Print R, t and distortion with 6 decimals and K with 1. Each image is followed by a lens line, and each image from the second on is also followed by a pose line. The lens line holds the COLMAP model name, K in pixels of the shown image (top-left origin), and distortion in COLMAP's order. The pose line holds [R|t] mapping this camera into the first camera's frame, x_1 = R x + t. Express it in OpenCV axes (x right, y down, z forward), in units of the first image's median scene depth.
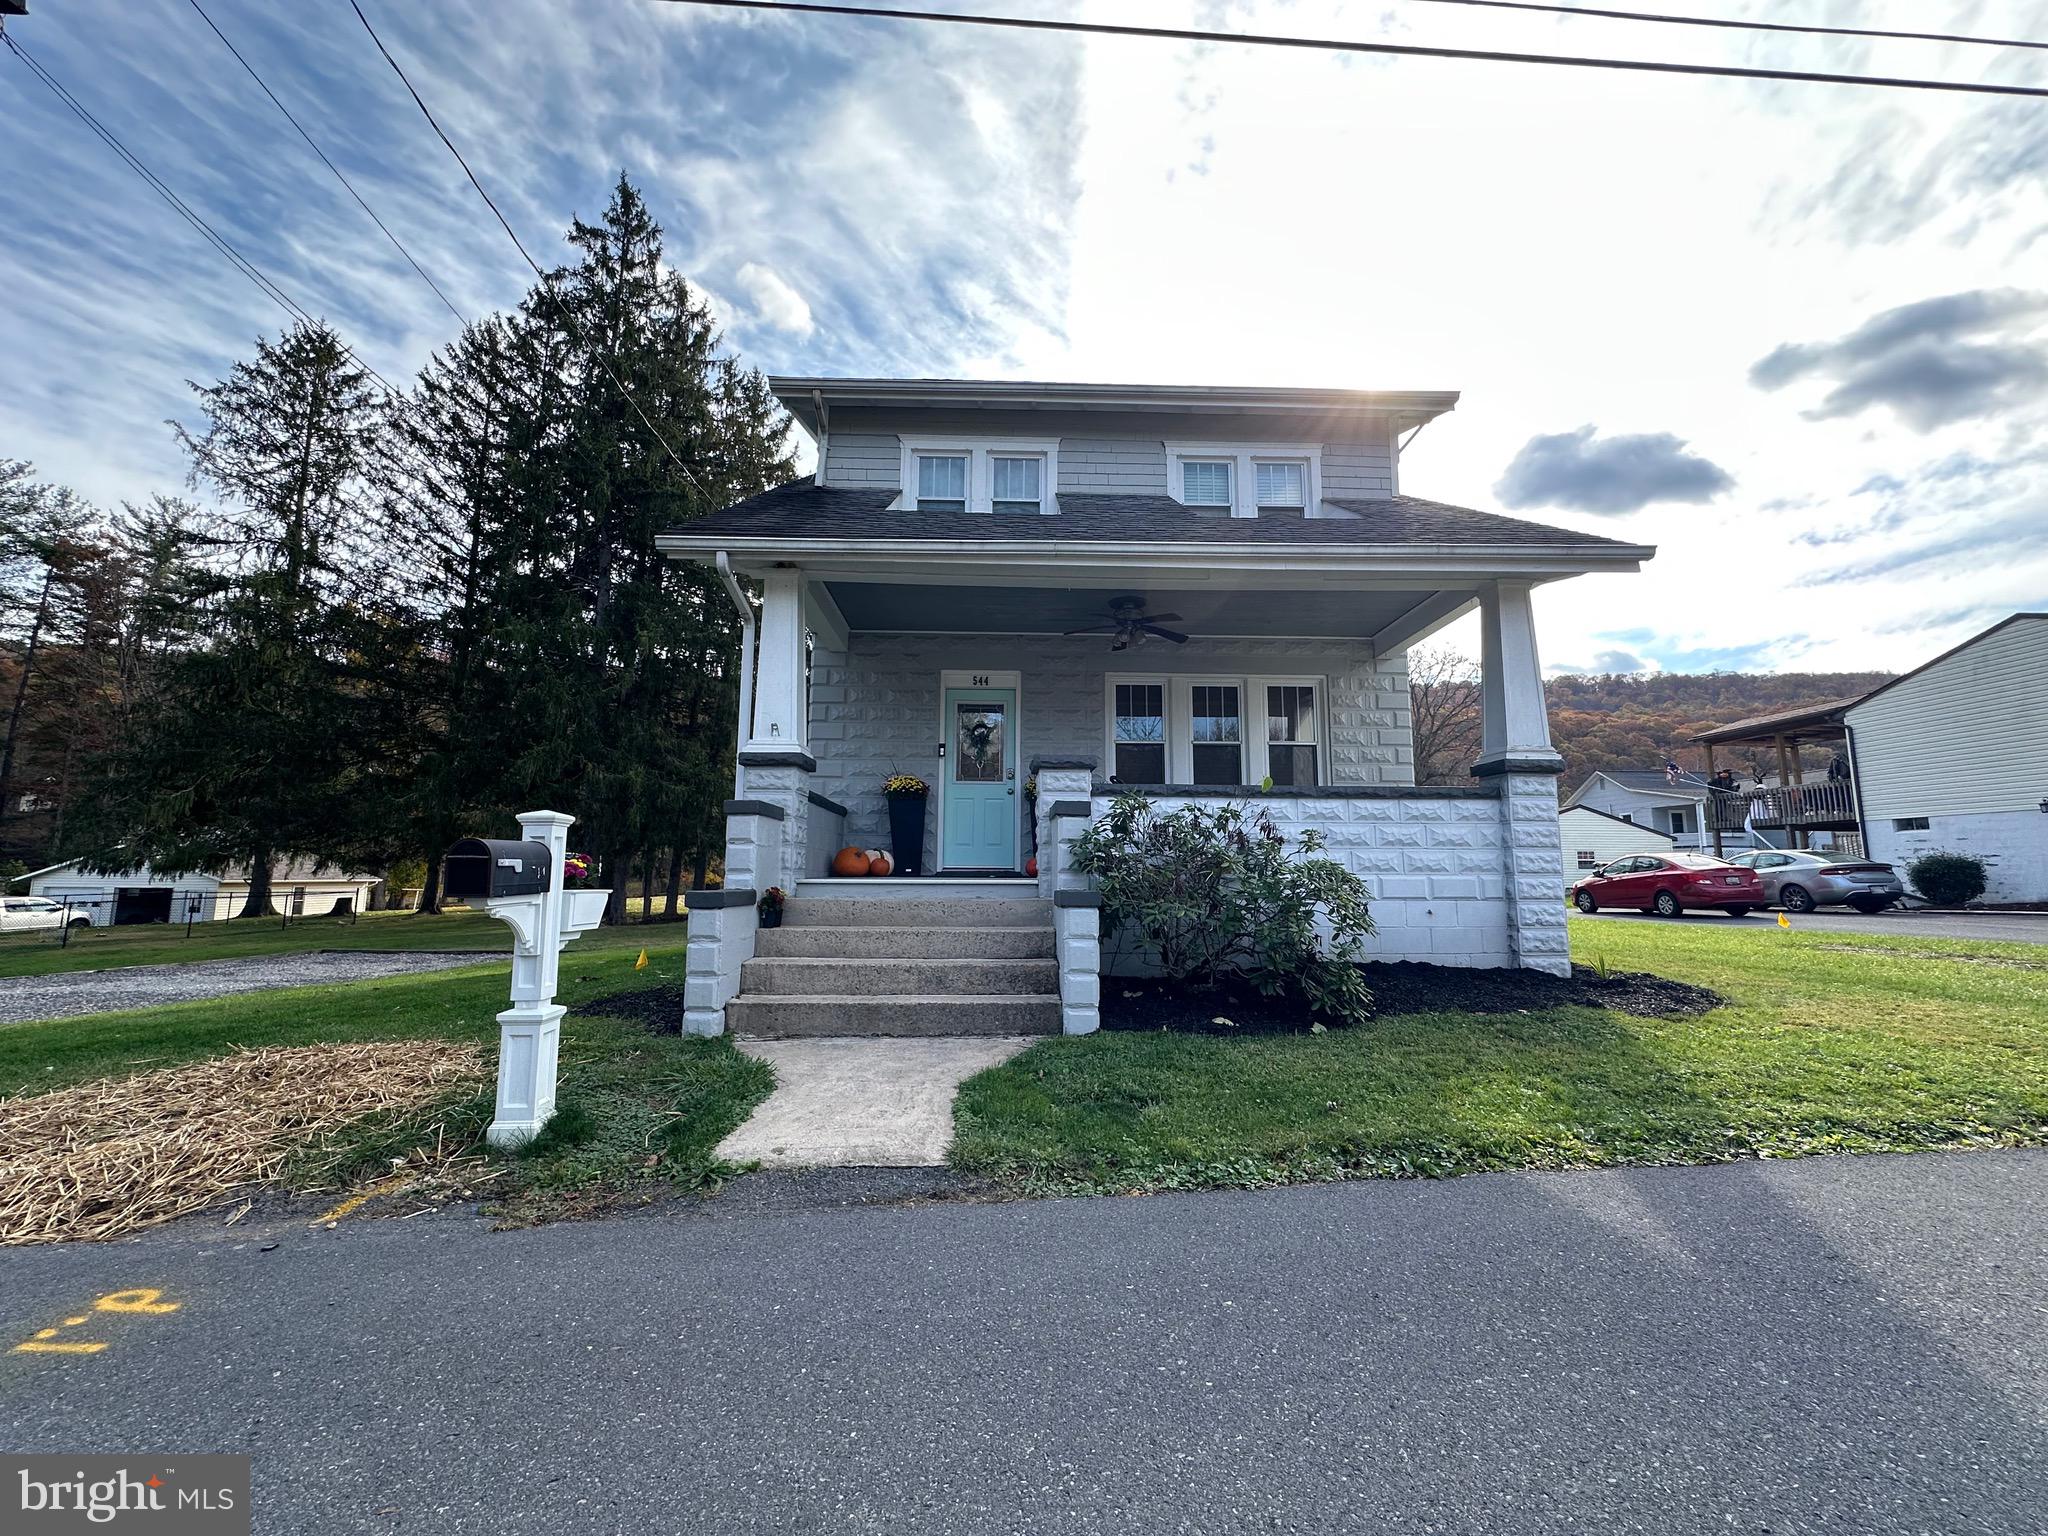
lens RADIAL K [[813.2, 0, 1026.3], [0, 813.2, 771.2], [0, 0, 1]] dist [-0.002323, 0.000722]
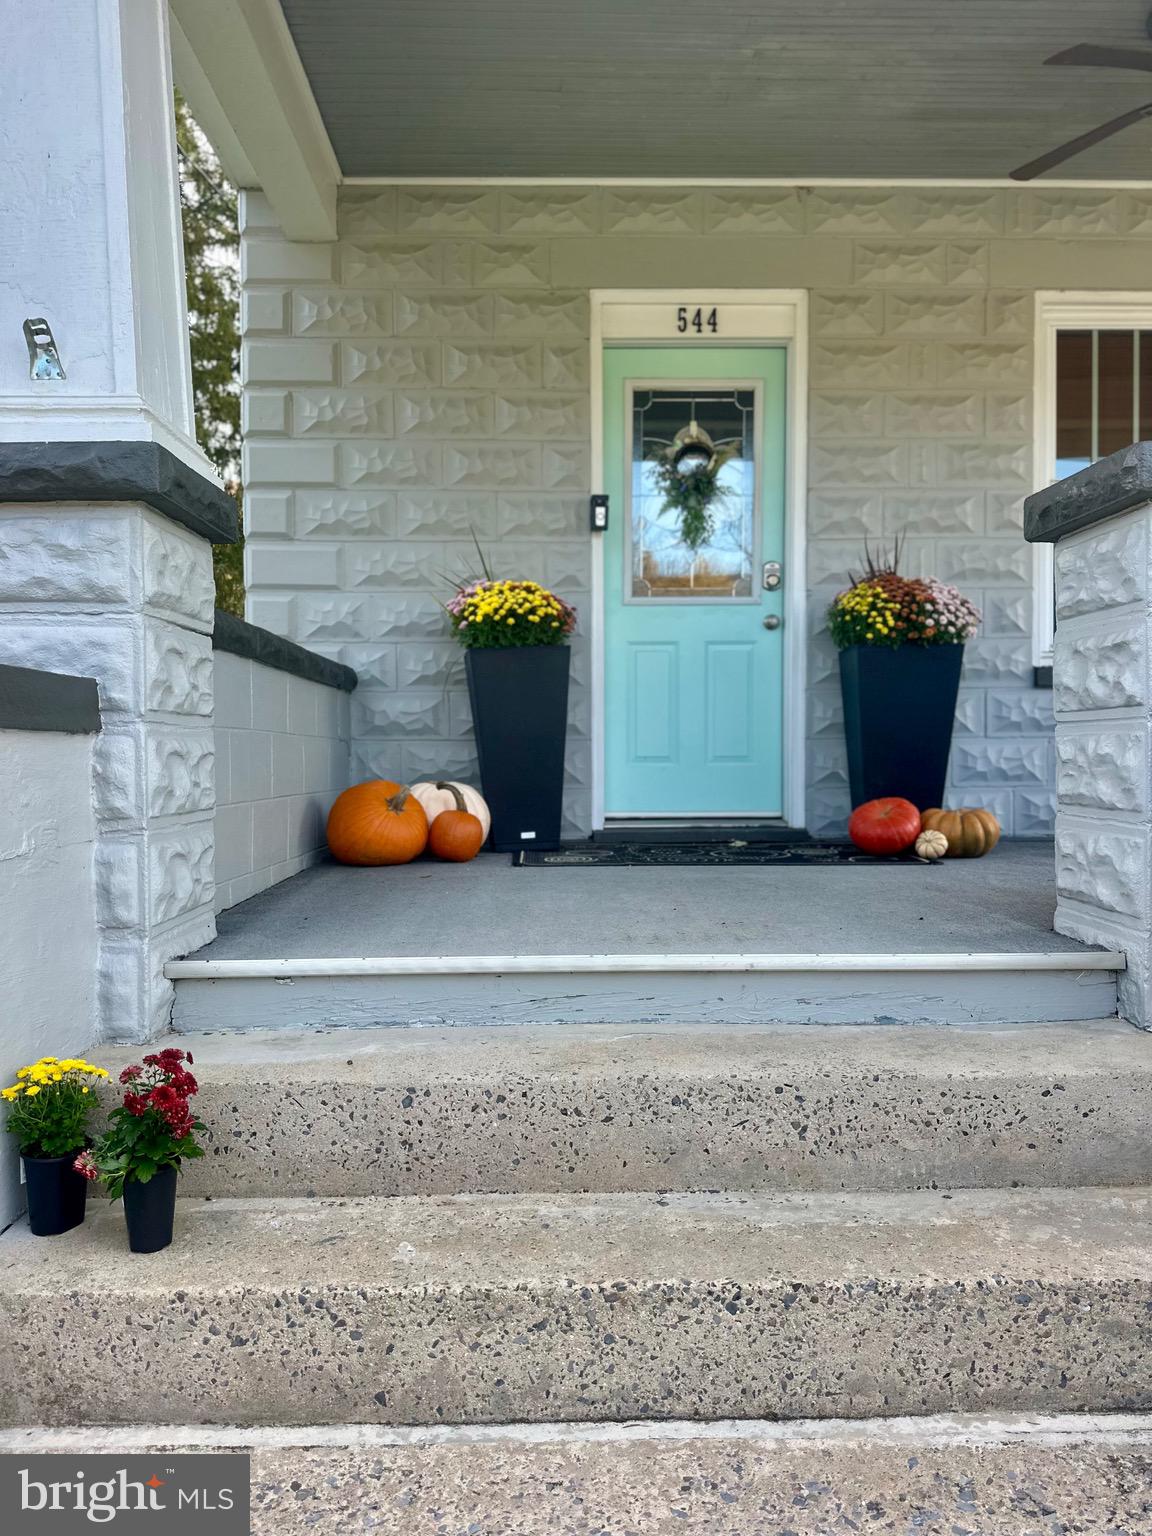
lens RADIAL K [[1075.3, 0, 576.1], [0, 1075.3, 782.6], [0, 0, 1]] dist [0.061178, -0.076693]
pose [[0.999854, -0.009896, -0.013903, -0.107273], [0.011967, 0.987394, 0.157826, 0.018547], [0.012166, -0.157969, 0.987369, 0.478550]]
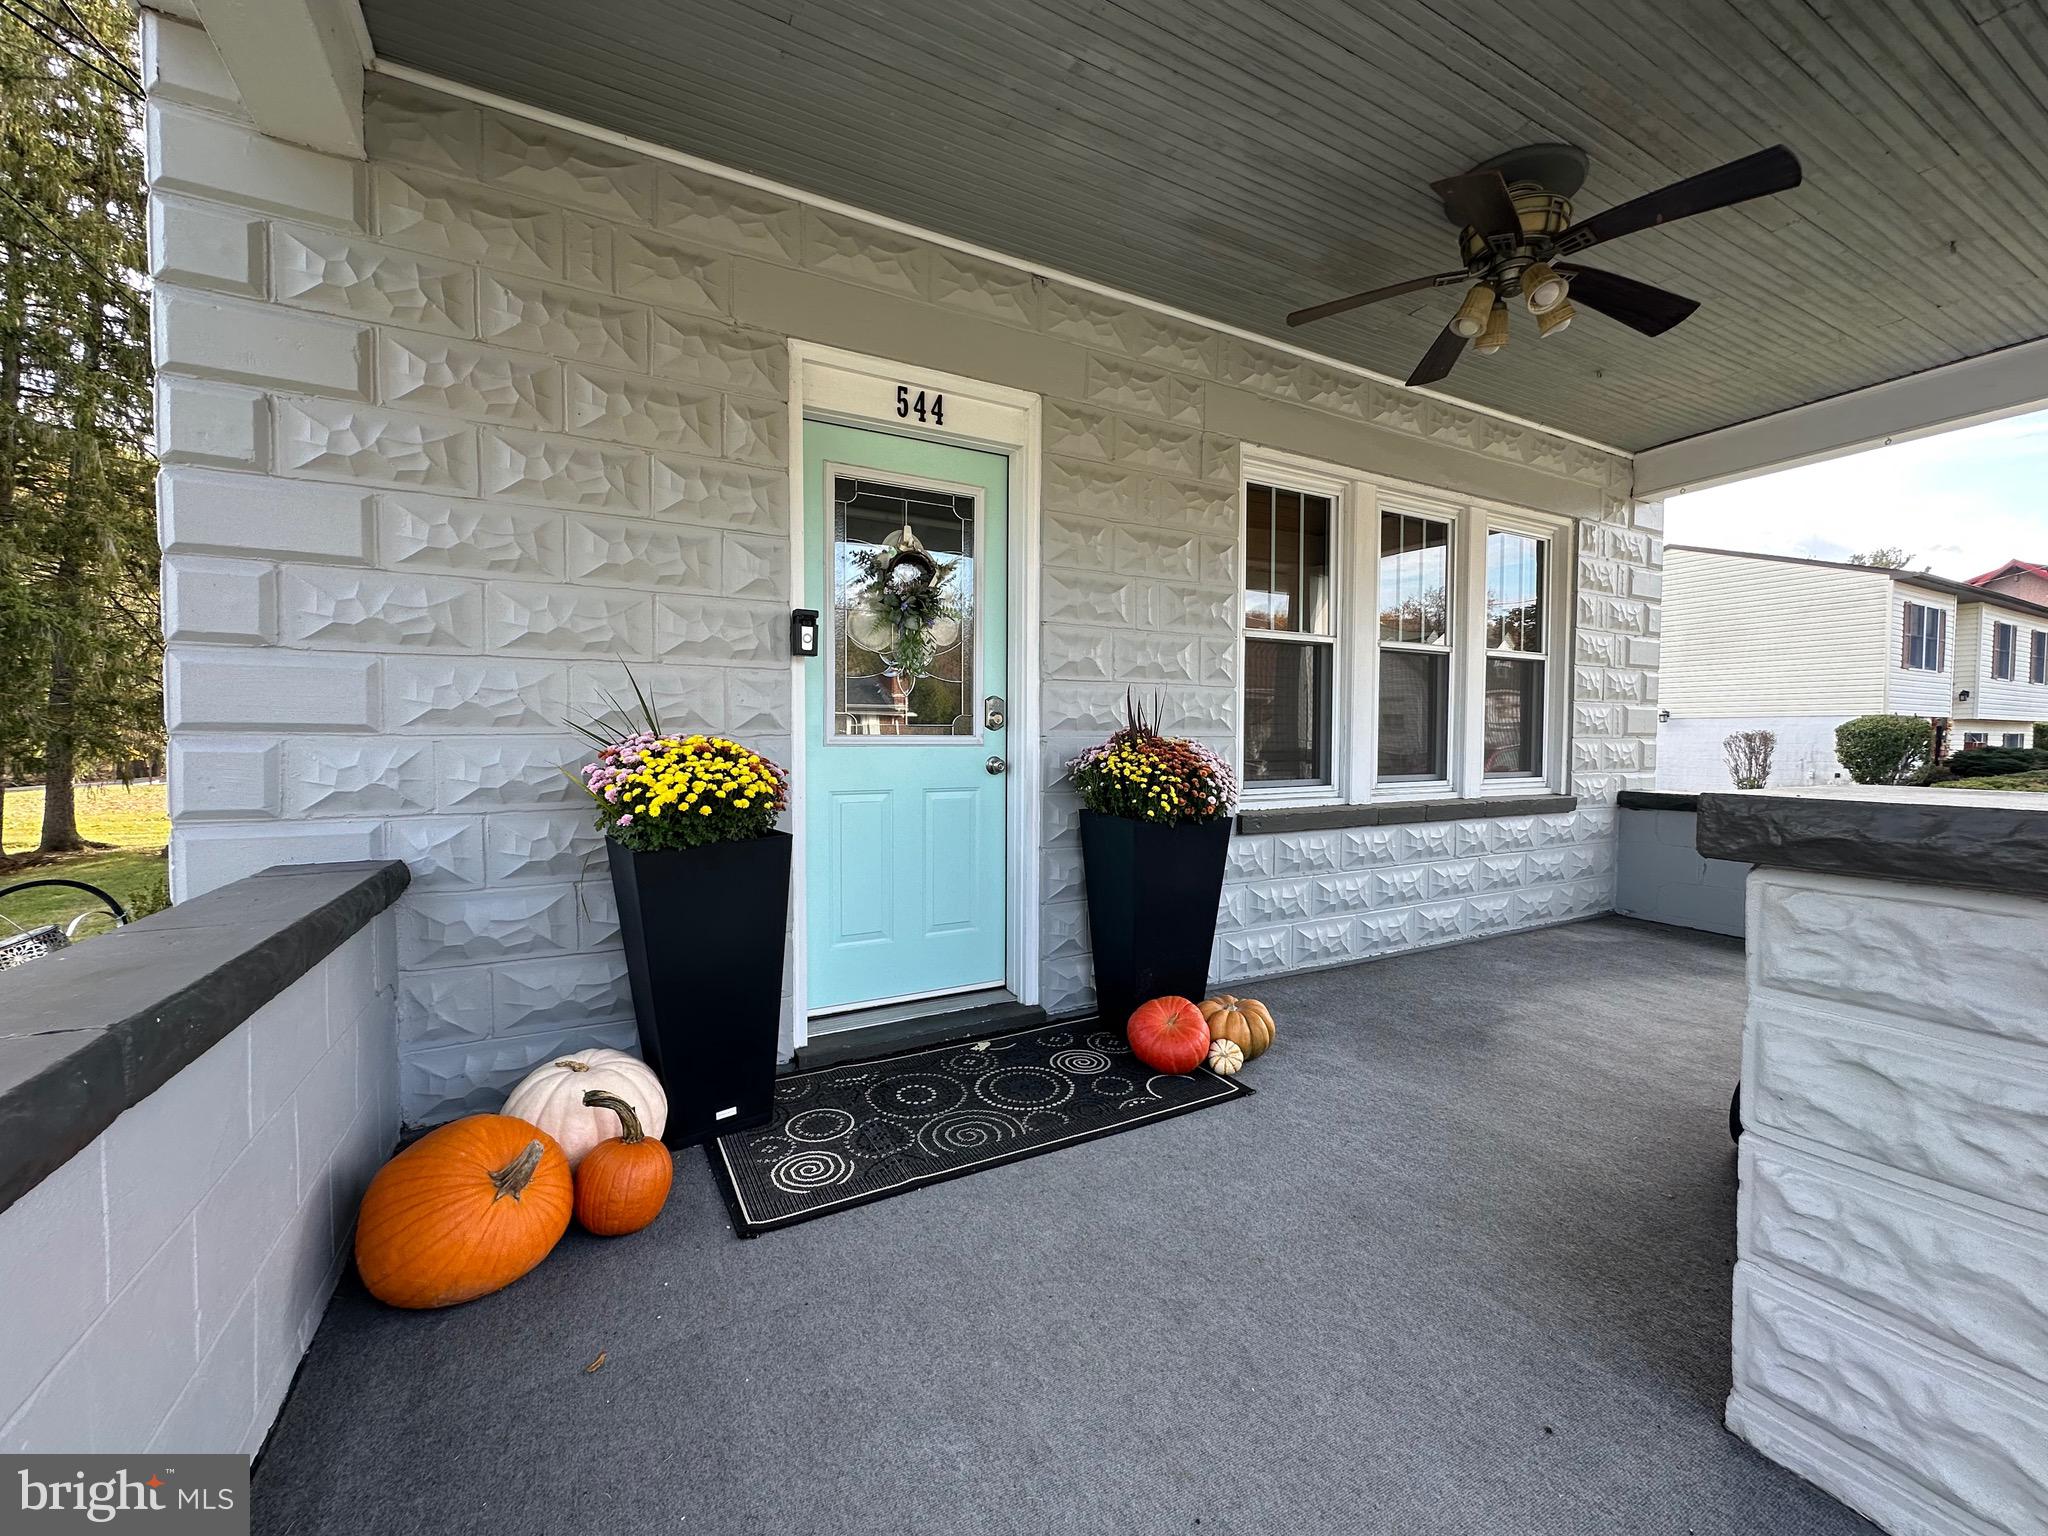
lens RADIAL K [[813.2, 0, 1022.5], [0, 813.2, 768.3], [0, 0, 1]] dist [-0.002323, 0.000722]
pose [[0.897147, -0.020381, 0.441262, -0.159384], [-0.056298, 0.985514, 0.159979, -0.028690], [-0.438130, -0.168367, 0.883003, 0.696714]]
